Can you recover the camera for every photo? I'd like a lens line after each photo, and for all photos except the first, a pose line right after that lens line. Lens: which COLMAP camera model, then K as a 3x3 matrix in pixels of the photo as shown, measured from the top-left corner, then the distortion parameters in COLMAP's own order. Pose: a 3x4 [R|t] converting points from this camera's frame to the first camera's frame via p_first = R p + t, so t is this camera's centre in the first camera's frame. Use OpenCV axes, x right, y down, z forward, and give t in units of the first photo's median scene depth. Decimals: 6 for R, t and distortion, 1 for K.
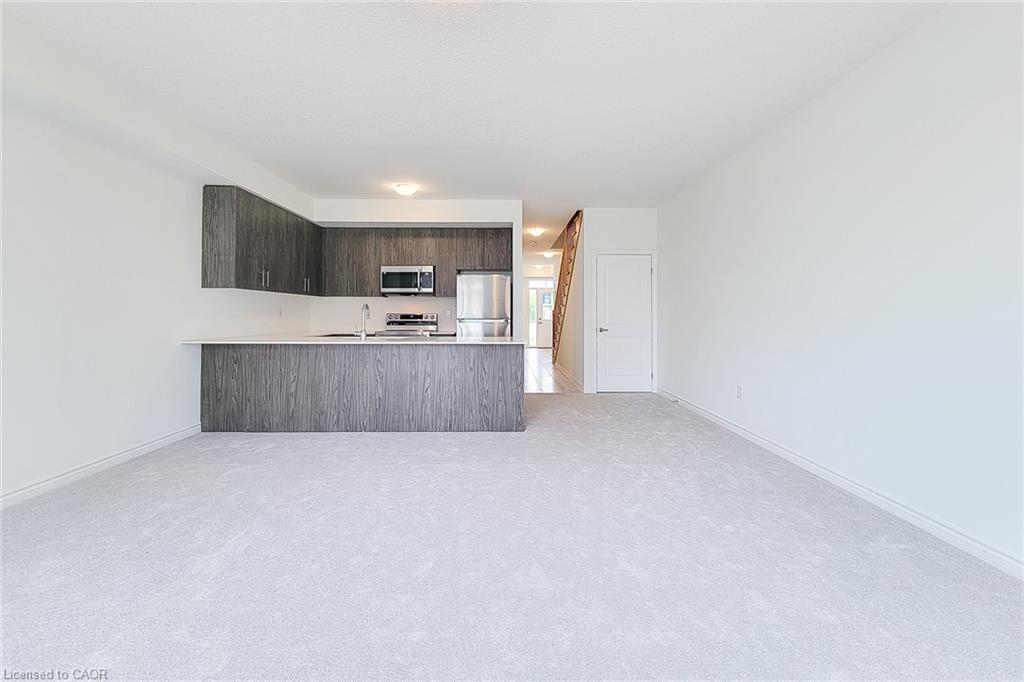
lens RADIAL K [[422.3, 0, 514.4], [0, 422.3, 320.8], [0, 0, 1]] dist [0.000820, 0.000058]
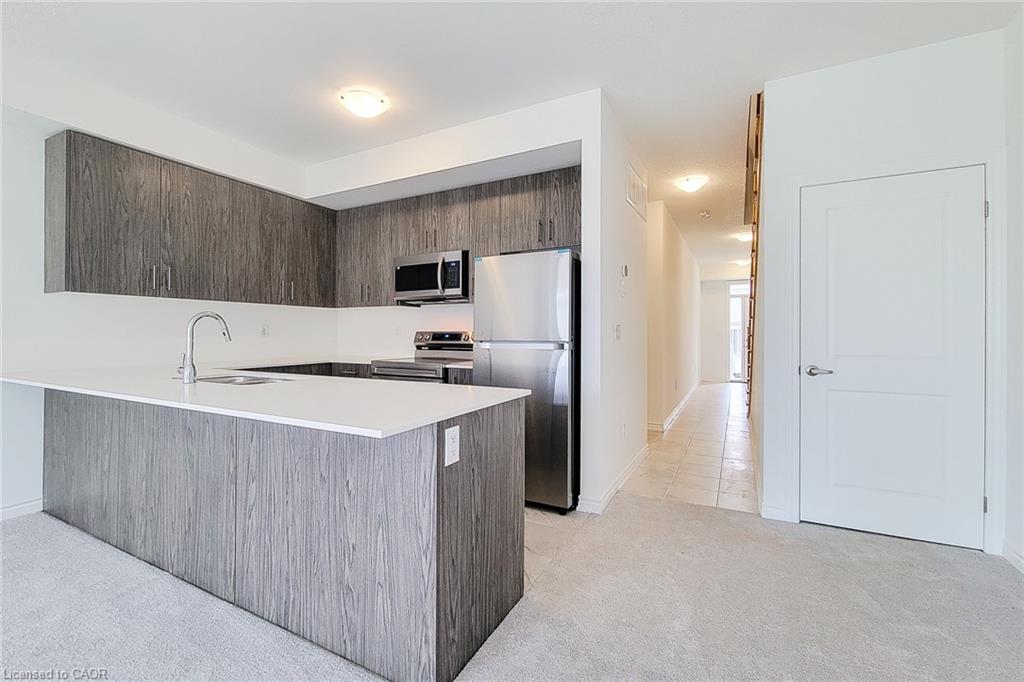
lens RADIAL K [[431.7, 0, 512.0], [0, 431.7, 341.0], [0, 0, 1]] dist [-0.001201, -0.000264]
pose [[0.878549, 0.007636, -0.477591, 0.158182], [-0.006796, 0.999971, 0.003486, -0.007048], [0.477604, 0.000183, 0.878575, 0.523008]]
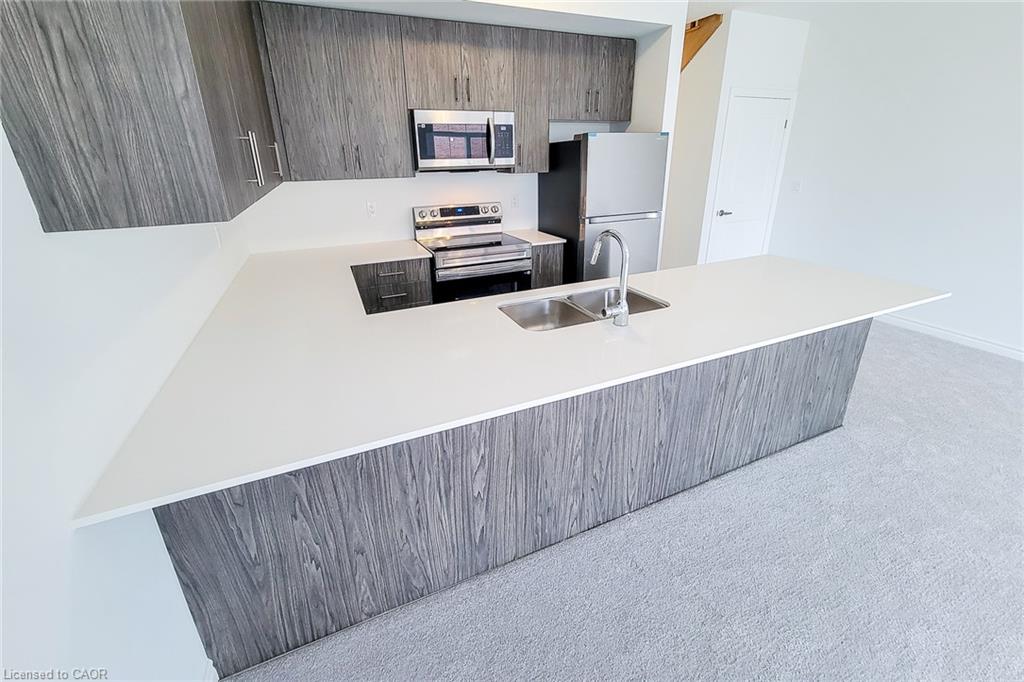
lens RADIAL K [[409.7, 0, 509.8], [0, 409.7, 307.0], [0, 0, 1]] dist [0.011220, -0.000080]
pose [[0.926009, -0.147508, 0.347490, -0.419403], [0.025973, 0.943212, 0.331174, -0.073094], [-0.376608, -0.297645, 0.877254, 0.501667]]
